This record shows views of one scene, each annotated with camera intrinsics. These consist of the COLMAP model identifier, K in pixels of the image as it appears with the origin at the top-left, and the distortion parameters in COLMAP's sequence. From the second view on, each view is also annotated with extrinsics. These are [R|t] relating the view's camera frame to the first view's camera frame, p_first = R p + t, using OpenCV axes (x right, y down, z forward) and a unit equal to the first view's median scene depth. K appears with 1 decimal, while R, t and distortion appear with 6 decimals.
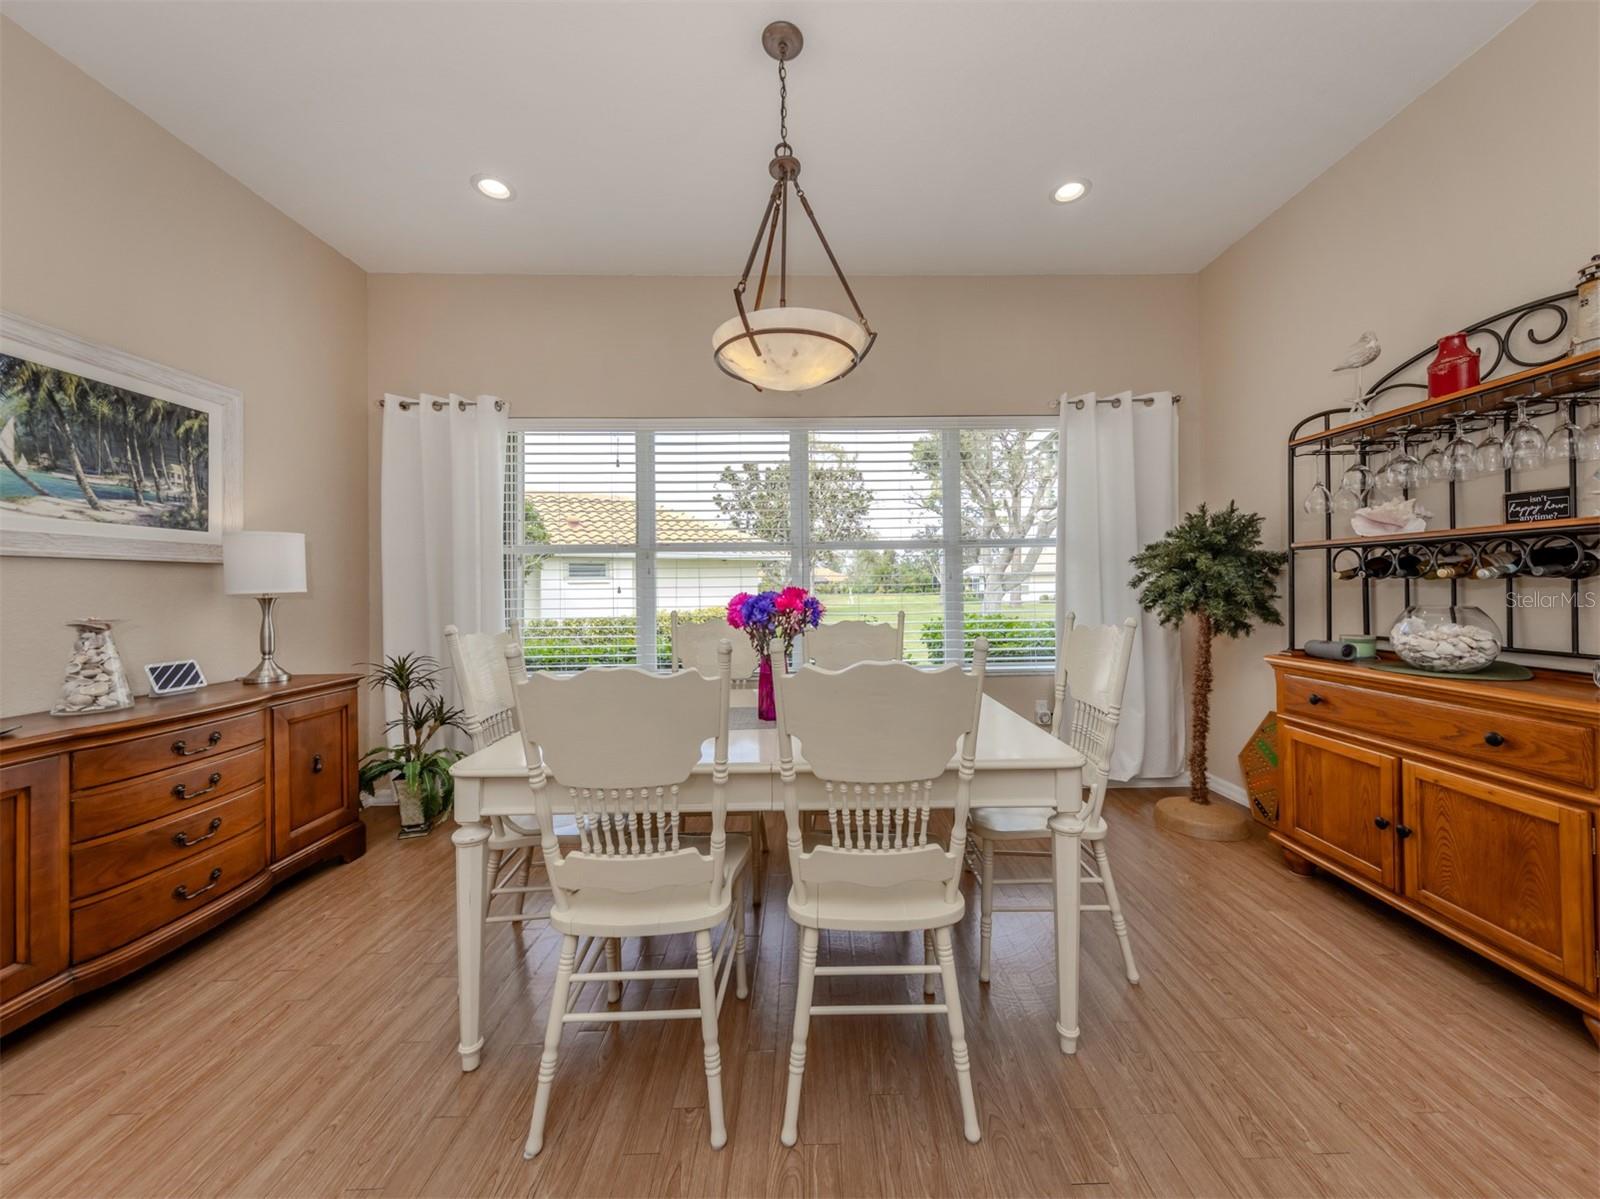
lens RADIAL K [[572.1, 0, 819.8], [0, 572.1, 589.9], [0, 0, 1]] dist [0.001791, -0.000257]
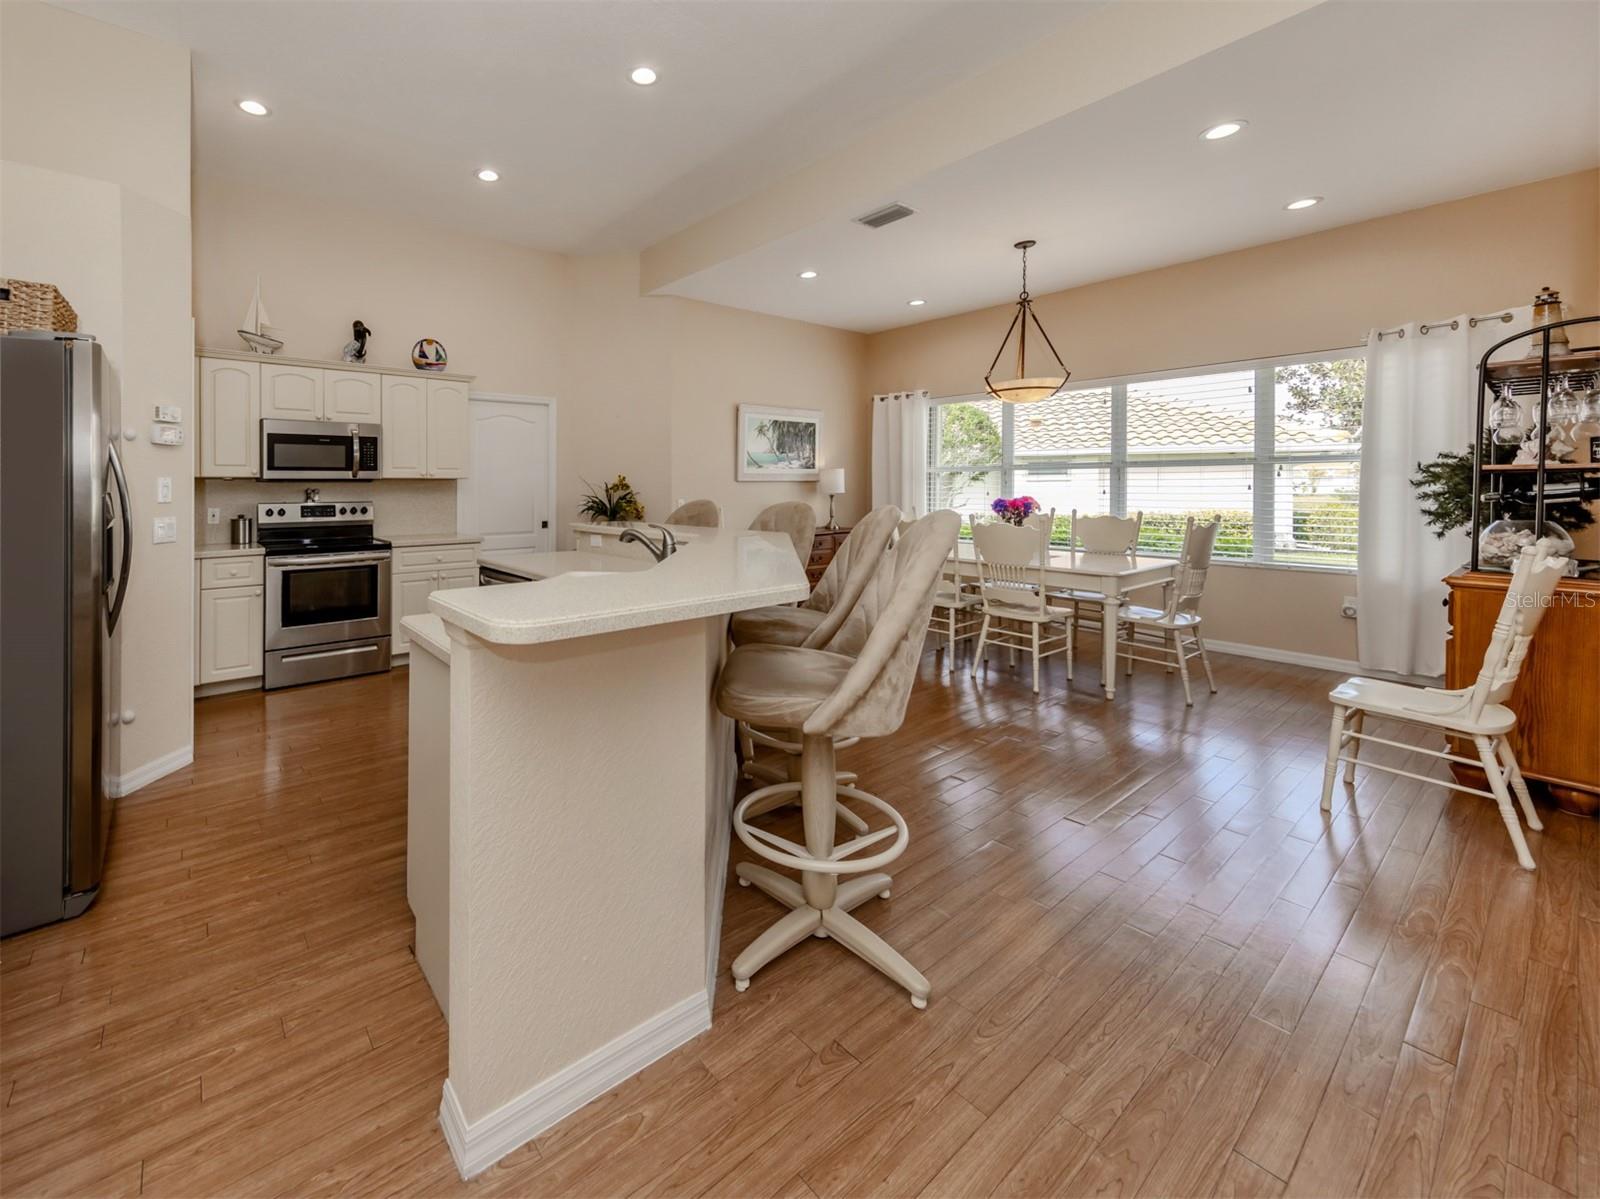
lens RADIAL K [[664.7, 0, 662.9], [0, 664.7, 499.7], [0, 0, 1]] dist [0.015656, -0.000879]
pose [[0.562594, 0.028412, -0.826245, 1.182622], [-0.008482, 0.999555, 0.028595, -0.049557], [0.826690, -0.009079, 0.562584, -1.442425]]
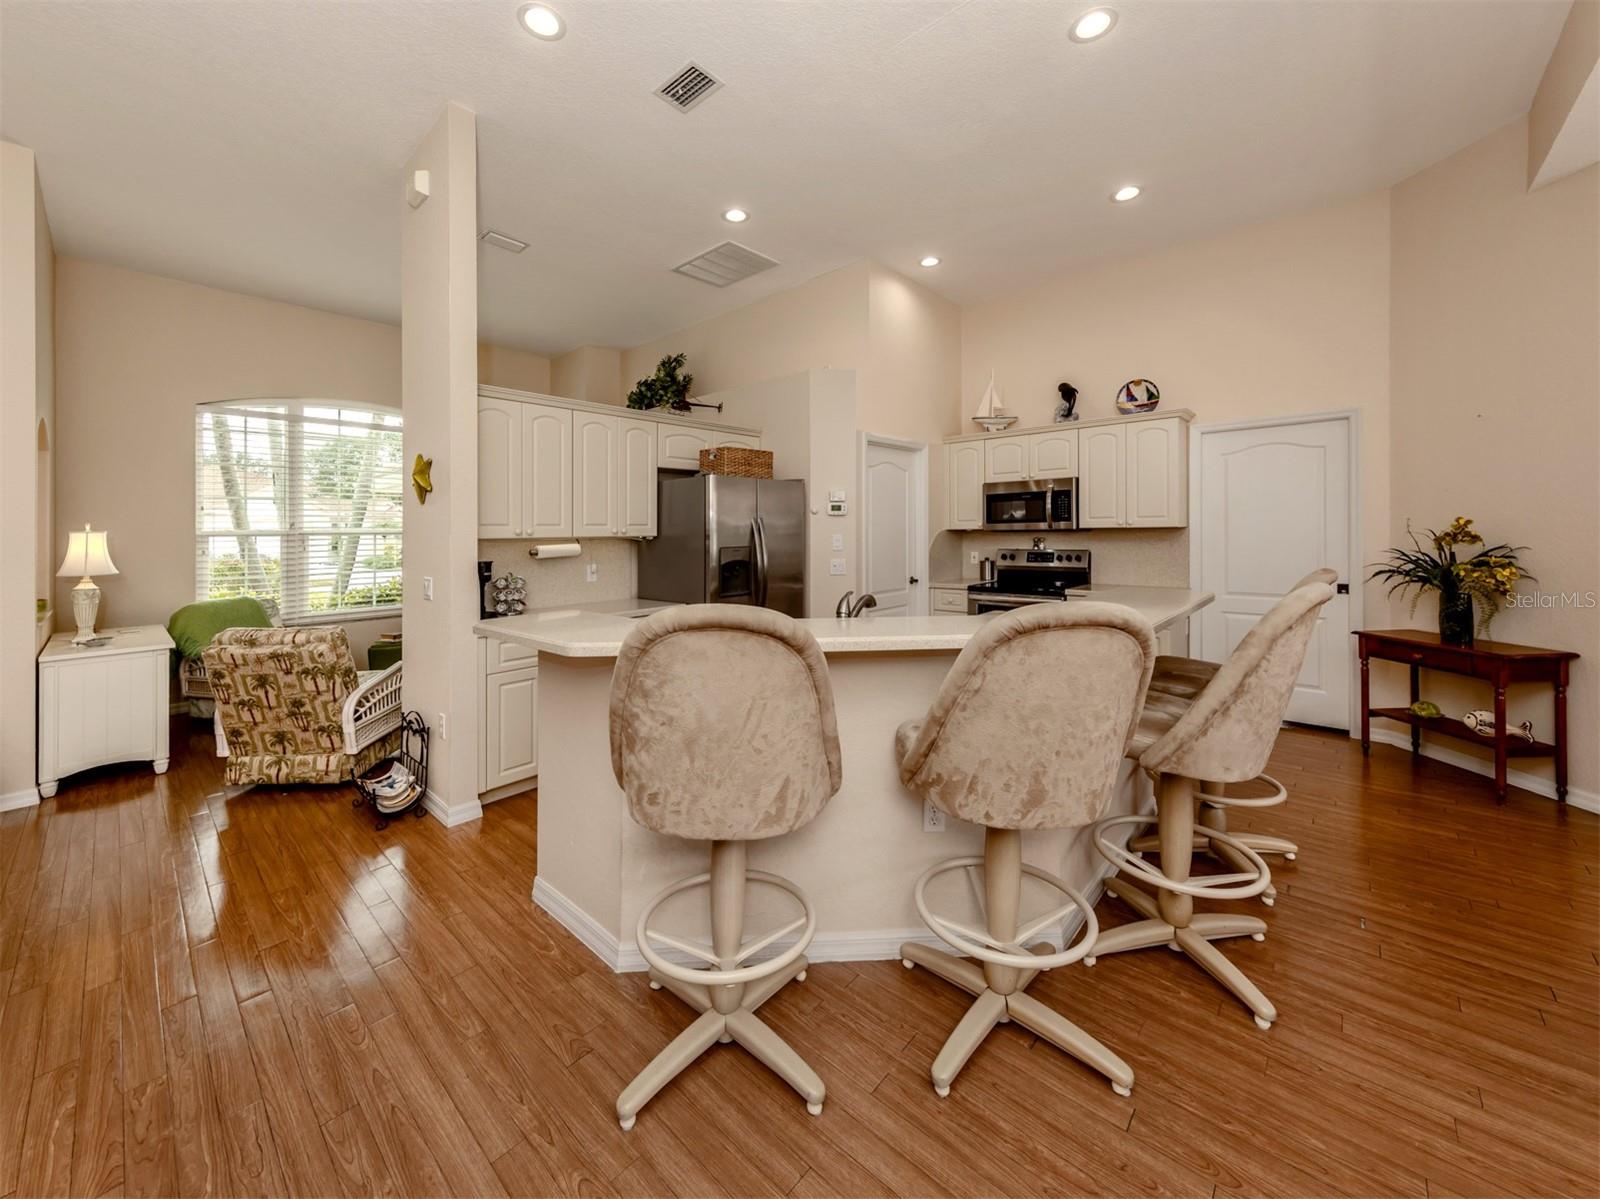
lens RADIAL K [[613.4, 0, 779.0], [0, 613.4, 528.4], [0, 0, 1]] dist [0.005776, -0.000410]
pose [[-0.703808, 0.022751, -0.710026, 1.062676], [0.022132, 0.999704, 0.010095, -0.096985], [0.710046, -0.008609, -0.704103, -0.106800]]
